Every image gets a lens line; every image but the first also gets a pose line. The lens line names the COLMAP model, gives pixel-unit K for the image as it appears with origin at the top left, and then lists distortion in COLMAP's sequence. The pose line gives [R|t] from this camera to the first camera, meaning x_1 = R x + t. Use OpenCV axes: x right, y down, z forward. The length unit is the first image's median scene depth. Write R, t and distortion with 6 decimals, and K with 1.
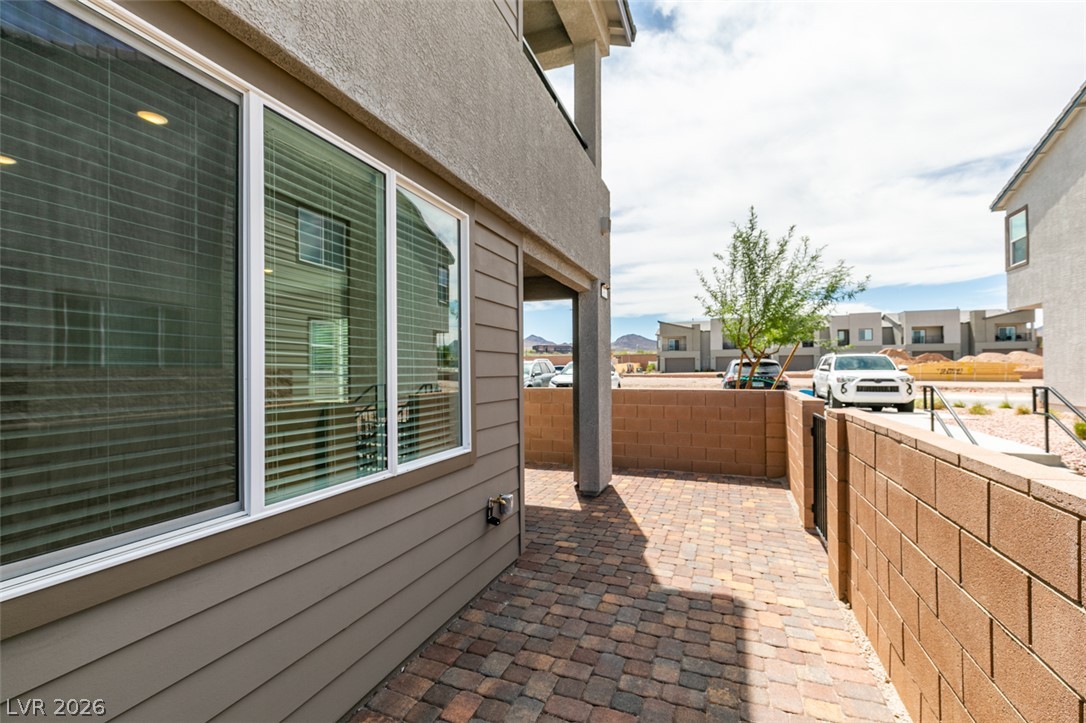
lens RADIAL K [[487.6, 0, 543.4], [0, 487.6, 367.9], [0, 0, 1]] dist [0.000768, -0.000504]
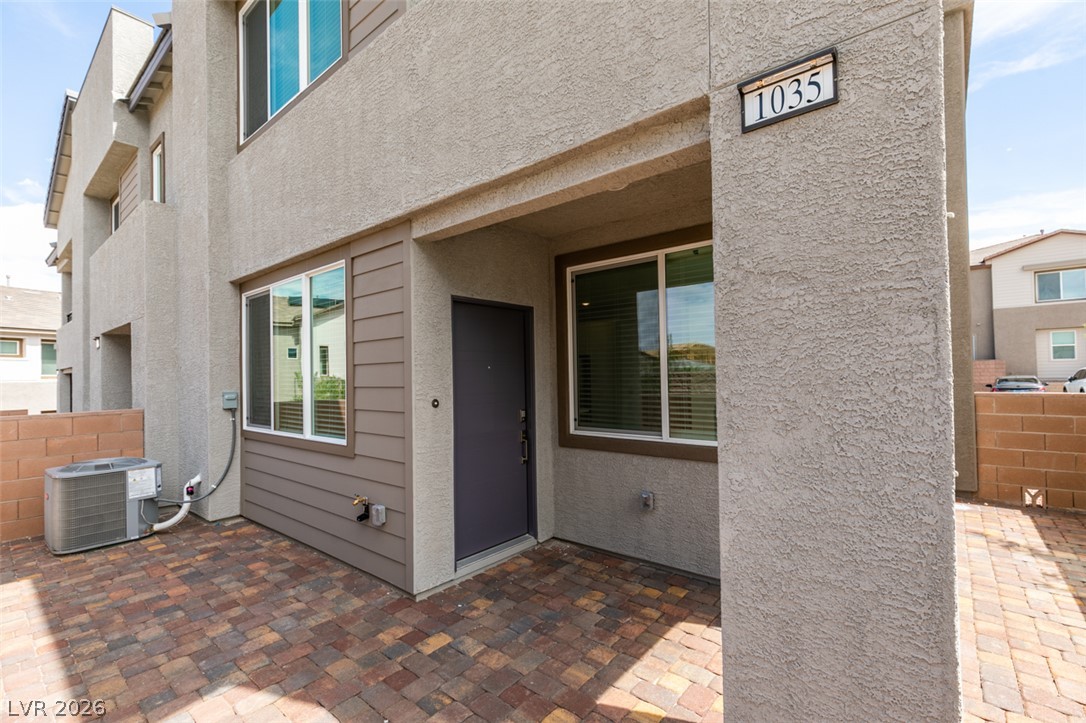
lens RADIAL K [[484.6, 0, 538.6], [0, 484.6, 364.8], [0, 0, 1]] dist [-0.000097, -0.000849]
pose [[-0.336480, -0.007485, -0.941661, 0.833001], [0.022685, 0.999614, -0.016051, -0.005011], [0.941417, -0.026762, -0.336181, 1.820834]]
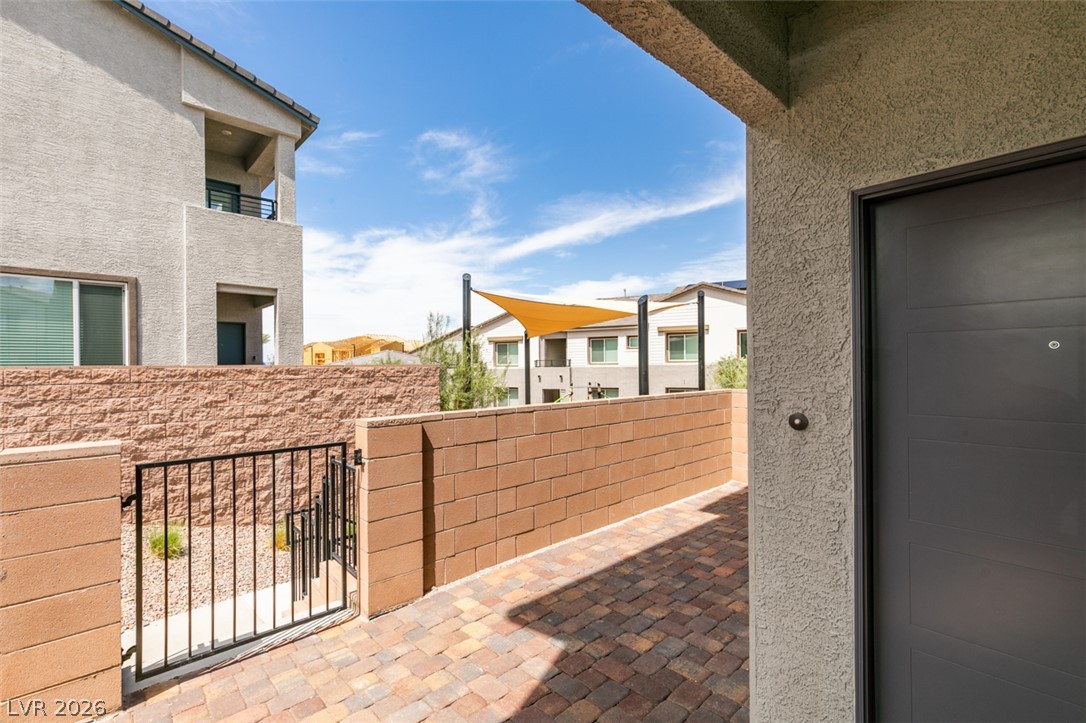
lens RADIAL K [[484.6, 0, 538.6], [0, 484.6, 364.8], [0, 0, 1]] dist [-0.000097, -0.000849]
pose [[-0.892318, 0.013722, 0.451199, -0.087937], [0.013324, 0.999903, -0.004060, -0.008703], [-0.451211, 0.002389, -0.892414, 1.864652]]
